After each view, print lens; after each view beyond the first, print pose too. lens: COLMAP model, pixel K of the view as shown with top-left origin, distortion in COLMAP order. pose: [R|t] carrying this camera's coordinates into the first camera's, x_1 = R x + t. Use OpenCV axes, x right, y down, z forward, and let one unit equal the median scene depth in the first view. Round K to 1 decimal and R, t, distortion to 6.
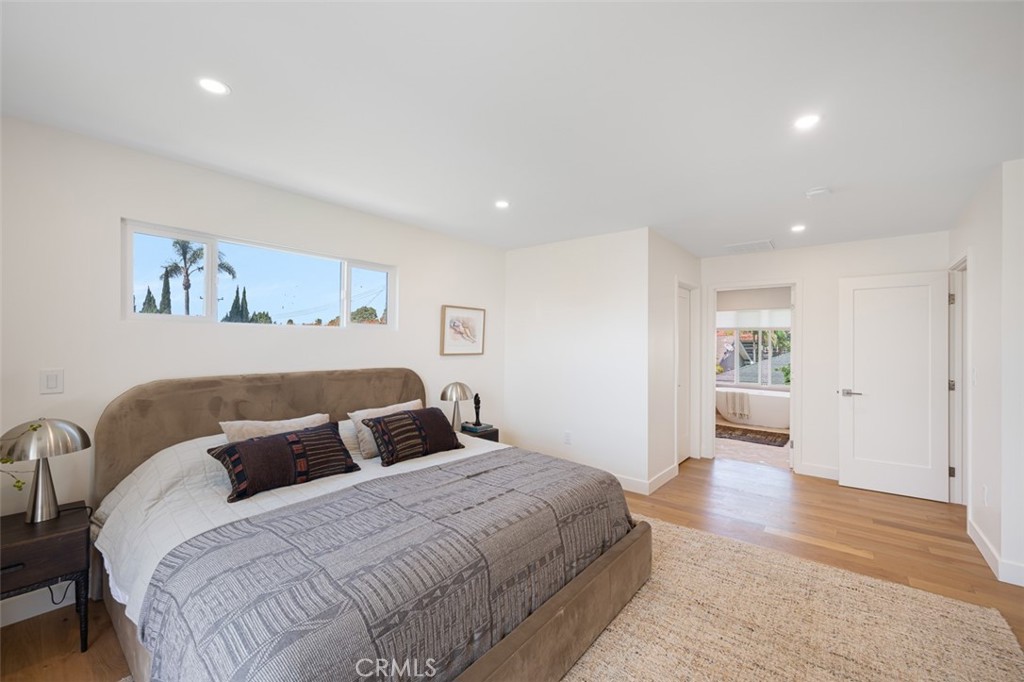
lens RADIAL K [[408.3, 0, 515.1], [0, 408.3, 342.0], [0, 0, 1]] dist [0.000470, 0.000363]
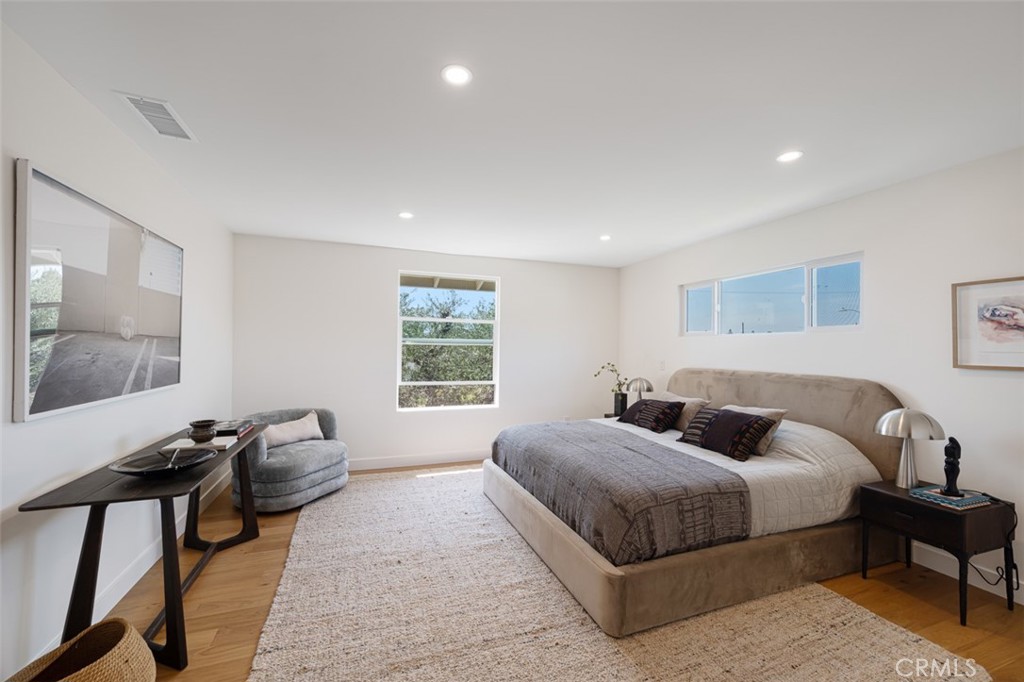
lens RADIAL K [[408.3, 0, 515.1], [0, 408.3, 342.0], [0, 0, 1]] dist [0.000470, 0.000363]
pose [[-0.499791, -0.020996, -0.865892, 0.770581], [-0.004225, 0.999753, -0.021804, 0.012525], [0.866136, -0.007239, -0.499756, 0.856312]]
